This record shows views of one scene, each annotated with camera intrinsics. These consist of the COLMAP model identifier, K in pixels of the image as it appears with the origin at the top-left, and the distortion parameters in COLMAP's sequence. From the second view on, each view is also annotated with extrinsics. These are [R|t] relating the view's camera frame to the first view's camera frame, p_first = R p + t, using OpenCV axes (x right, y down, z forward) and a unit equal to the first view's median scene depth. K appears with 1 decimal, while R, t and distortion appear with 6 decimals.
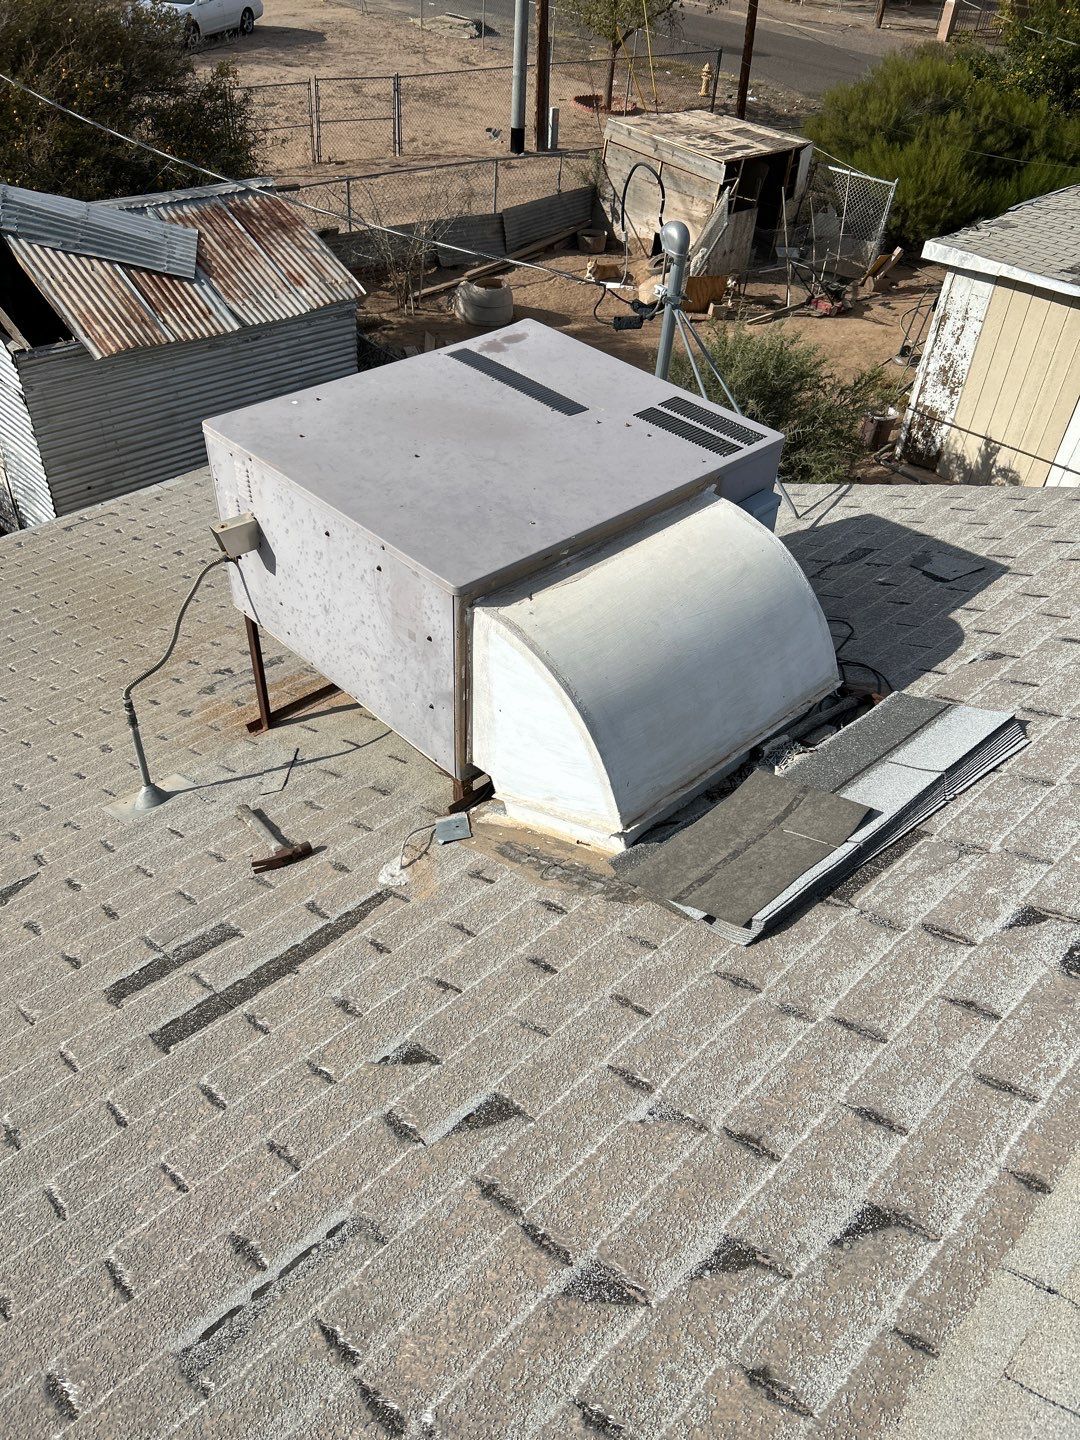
lens RADIAL K [[1081.3, 0, 562.3], [0, 1081.3, 714.3], [0, 0, 1]] dist [0.042063, -0.052202]
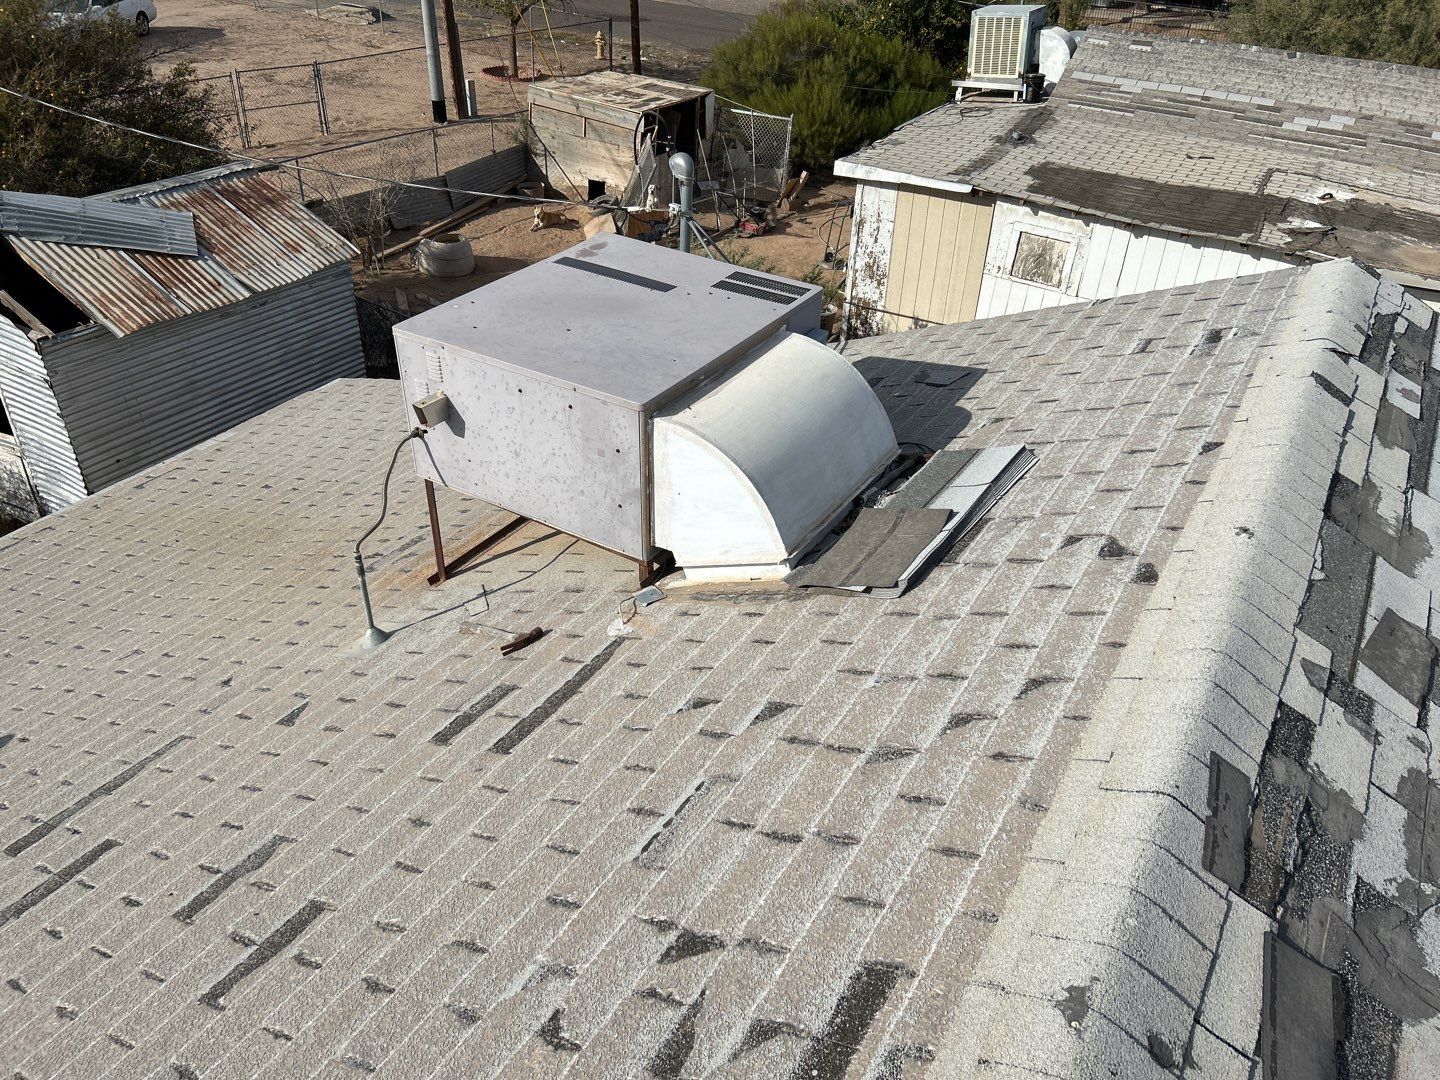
lens RADIAL K [[1081.3, 0, 726.6], [0, 1081.3, 535.4], [0, 0, 1]] dist [0.042063, -0.052202]
pose [[0.969745, -0.158753, 0.185449, -0.071686], [0.176979, 0.980437, -0.086153, 0.048515], [-0.168144, 0.116367, 0.978870, -0.093356]]
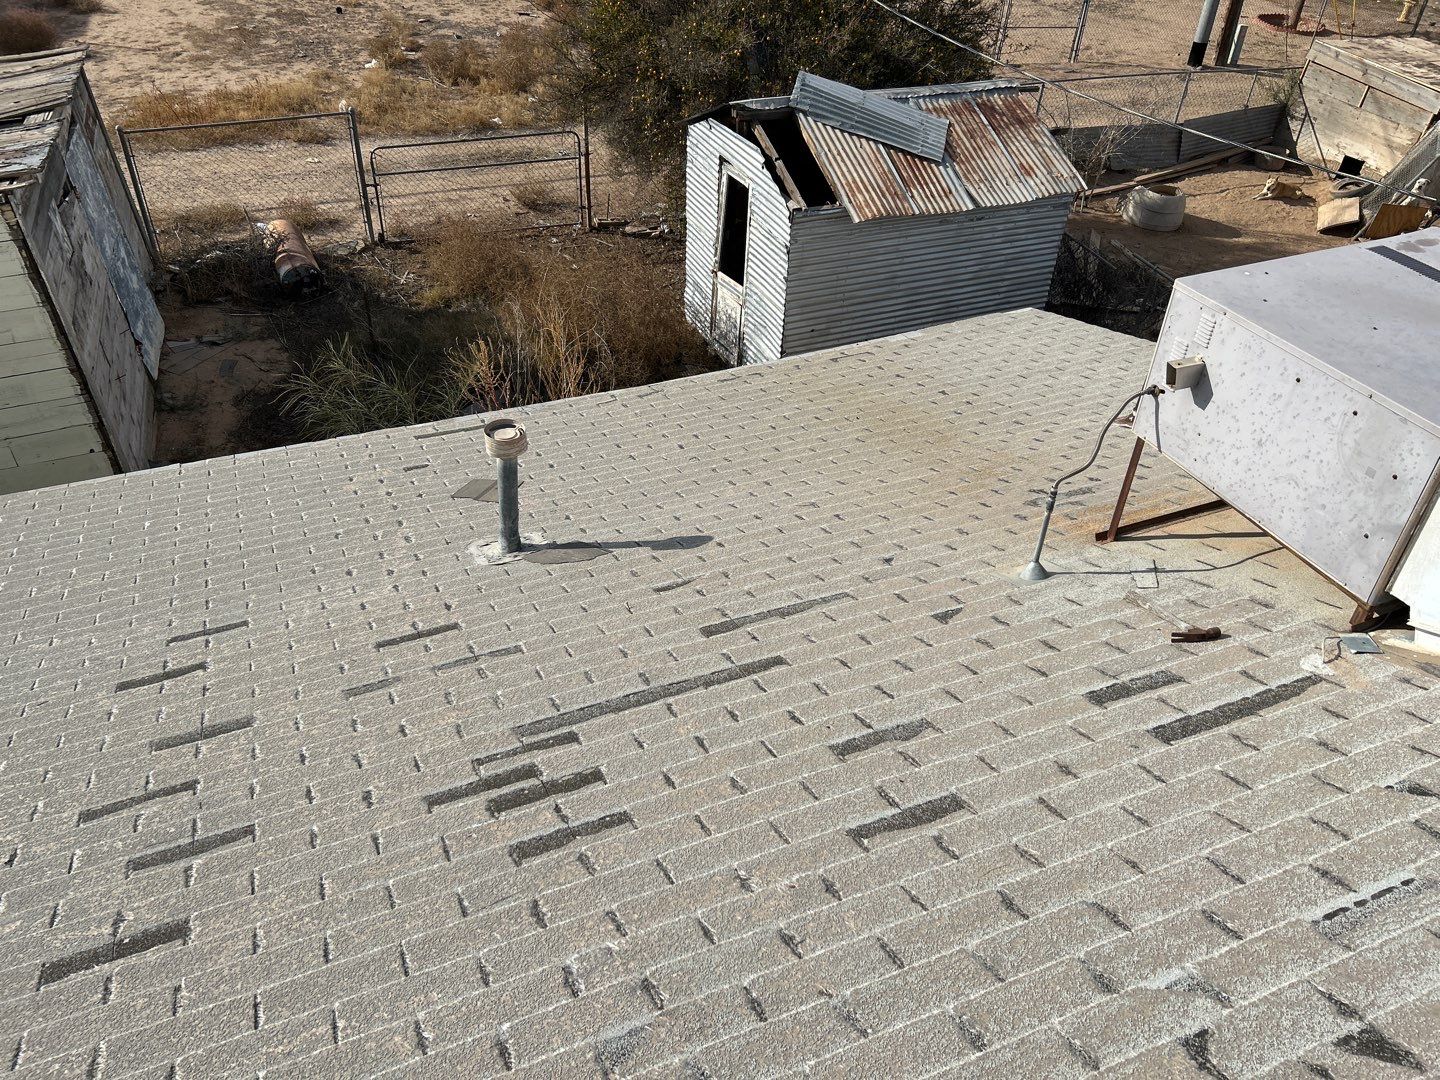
lens RADIAL K [[1081.3, 0, 720.4], [0, 1081.3, 536.8], [0, 0, 1]] dist [0.042063, -0.052202]
pose [[0.930936, 0.196251, -0.307967, -0.119029], [-0.213467, 0.976682, -0.022889, 0.049520], [0.296294, 0.087049, 0.951122, -0.096773]]
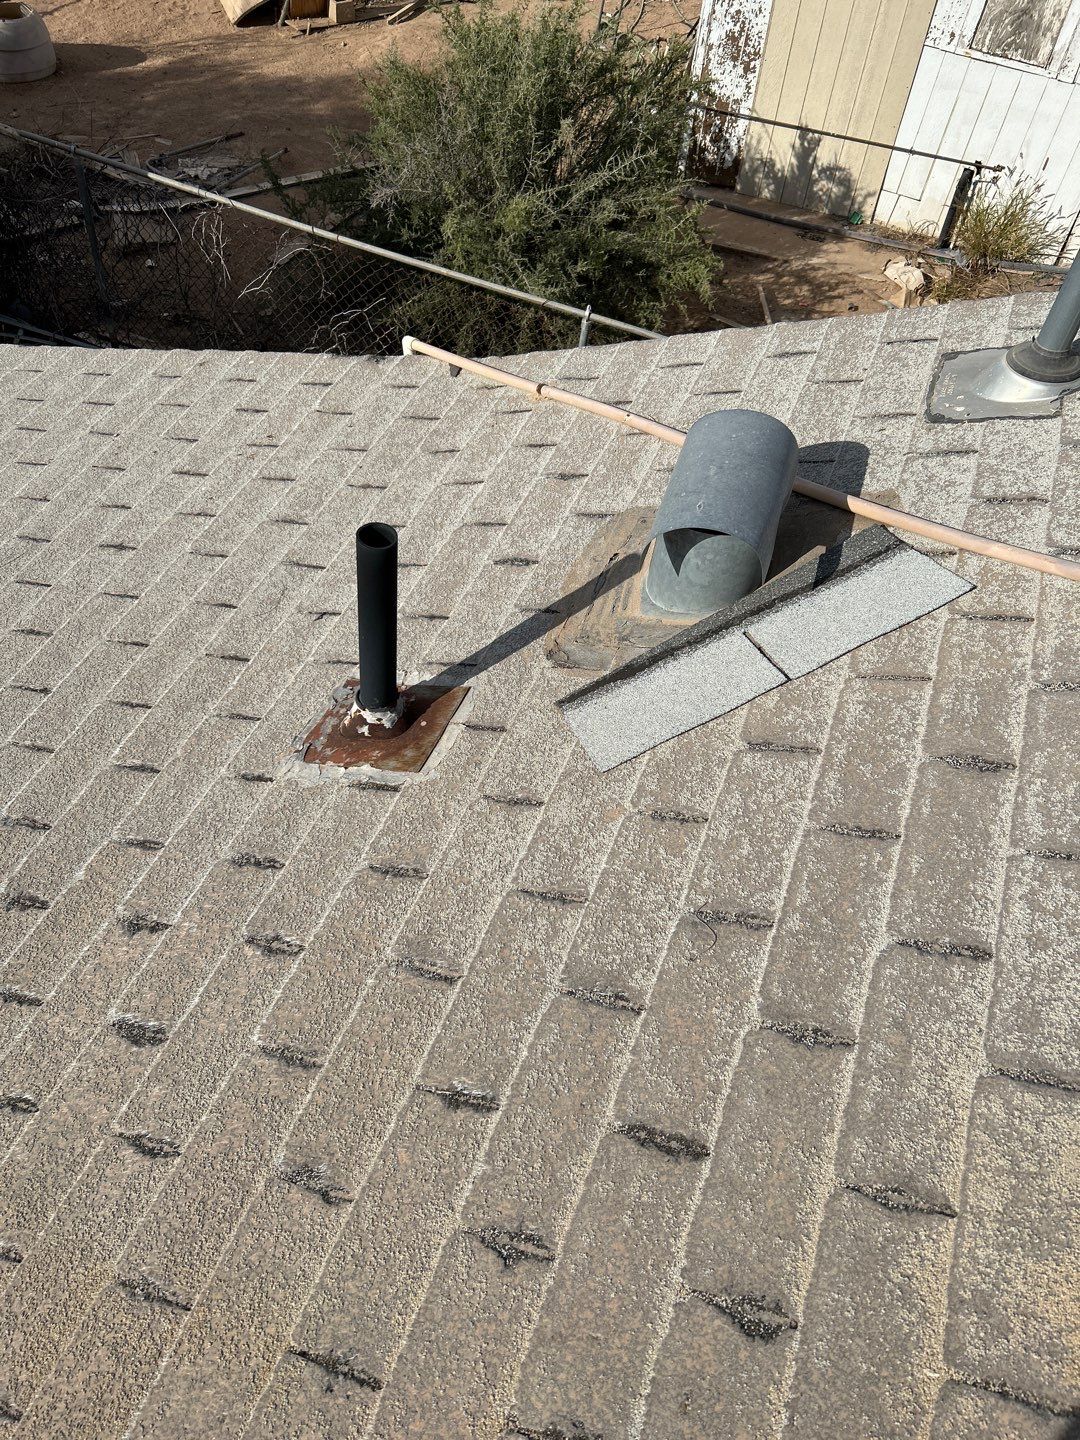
lens RADIAL K [[1081.3, 0, 537.4], [0, 1081.3, 726.6], [0, 0, 1]] dist [0.042063, -0.052202]
pose [[0.912072, -0.314732, 0.262811, -0.126398], [0.254416, 0.937040, 0.239225, -0.117934], [-0.321556, -0.151327, 0.934720, 0.372590]]
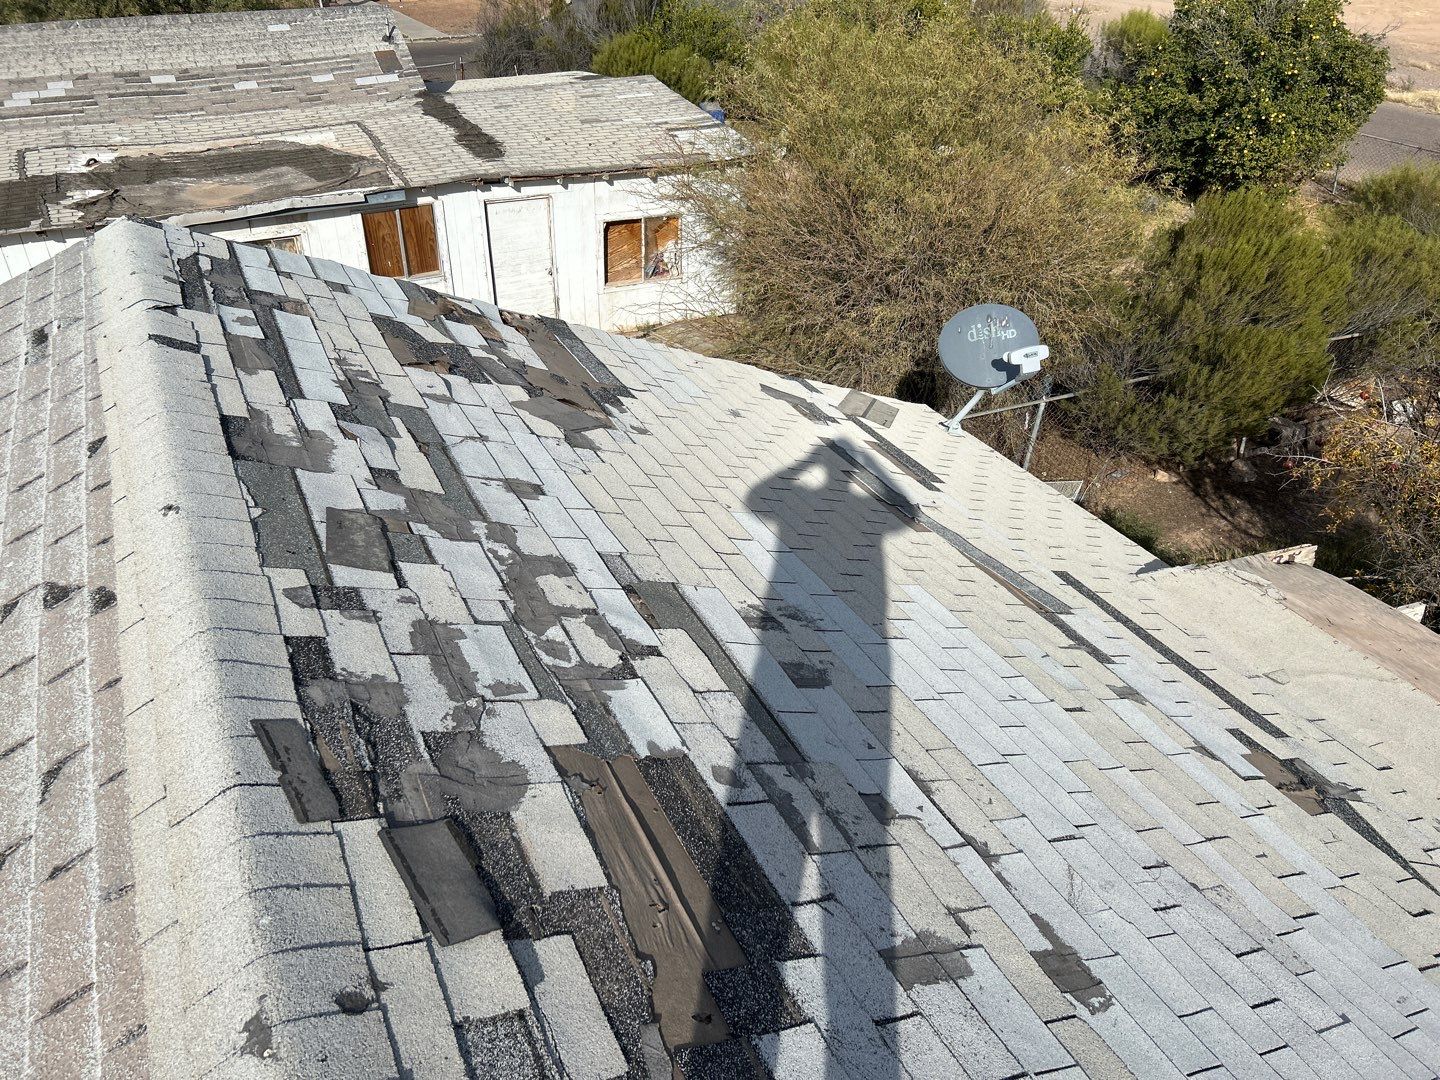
lens RADIAL K [[1081.3, 0, 711.2], [0, 1081.3, 535.3], [0, 0, 1]] dist [0.042063, -0.052202]
pose [[0.317369, -0.573972, 0.754873, -0.056416], [0.615409, 0.730295, 0.296549, 0.054884], [-0.721491, 0.370440, 0.585000, -0.098046]]
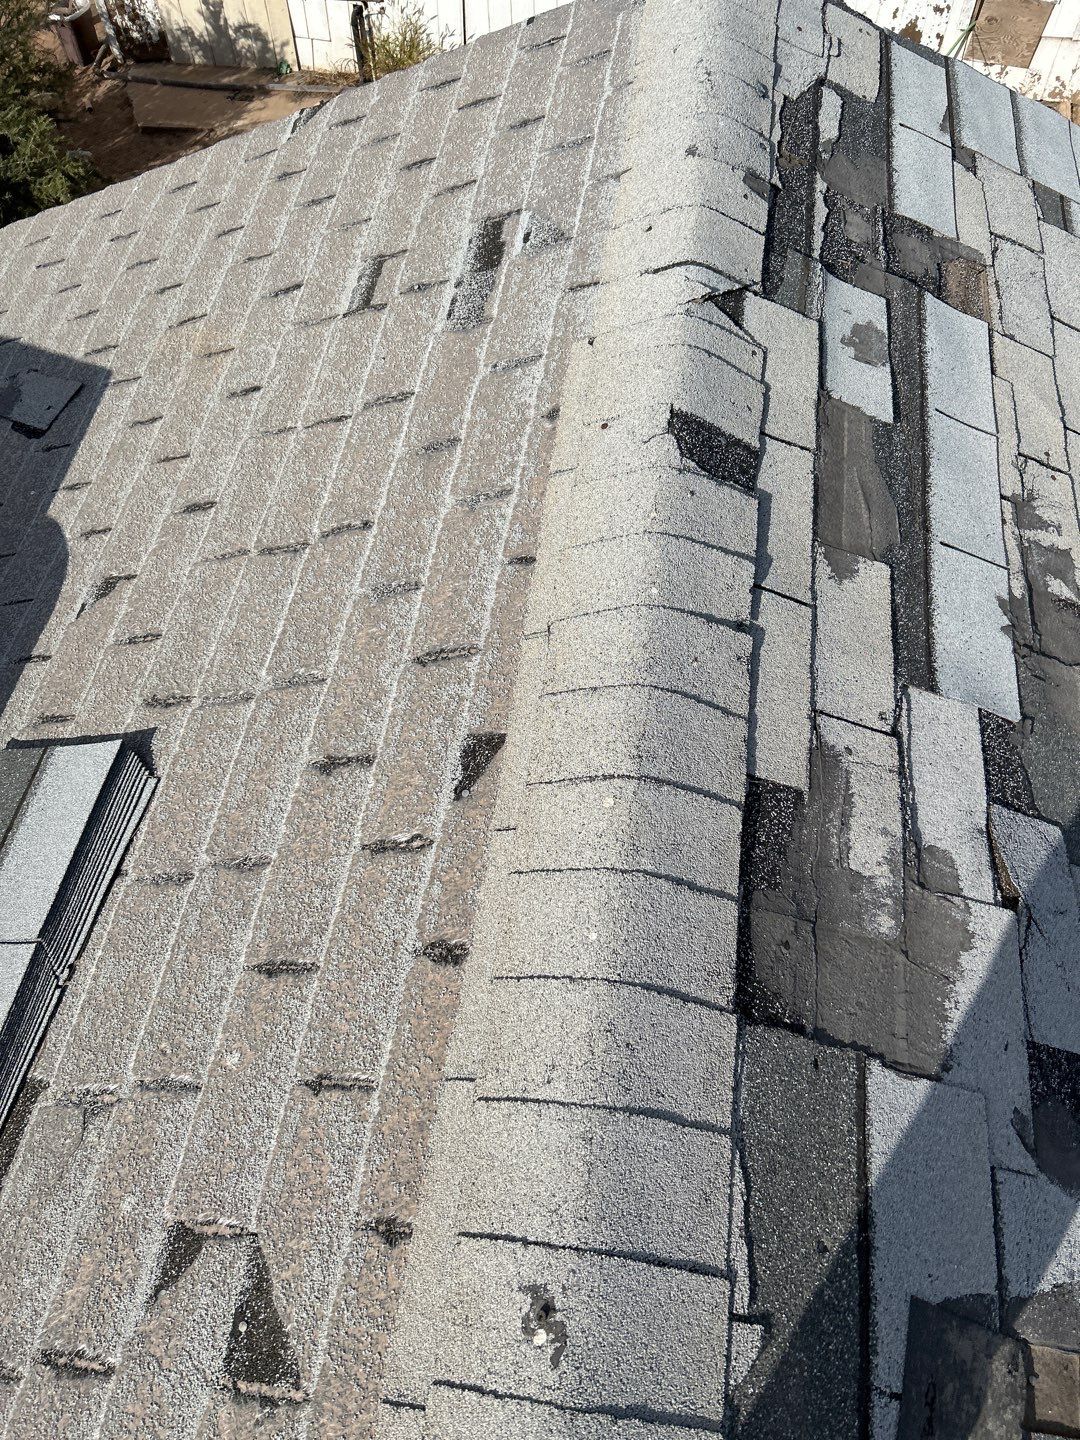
lens RADIAL K [[1081.3, 0, 559.7], [0, 1081.3, 717.6], [0, 0, 1]] dist [0.042063, -0.052202]
pose [[0.791768, -0.557877, 0.248750, 0.131796], [0.439093, 0.802928, 0.403117, -0.043392], [-0.424618, -0.209951, 0.880693, 0.095384]]
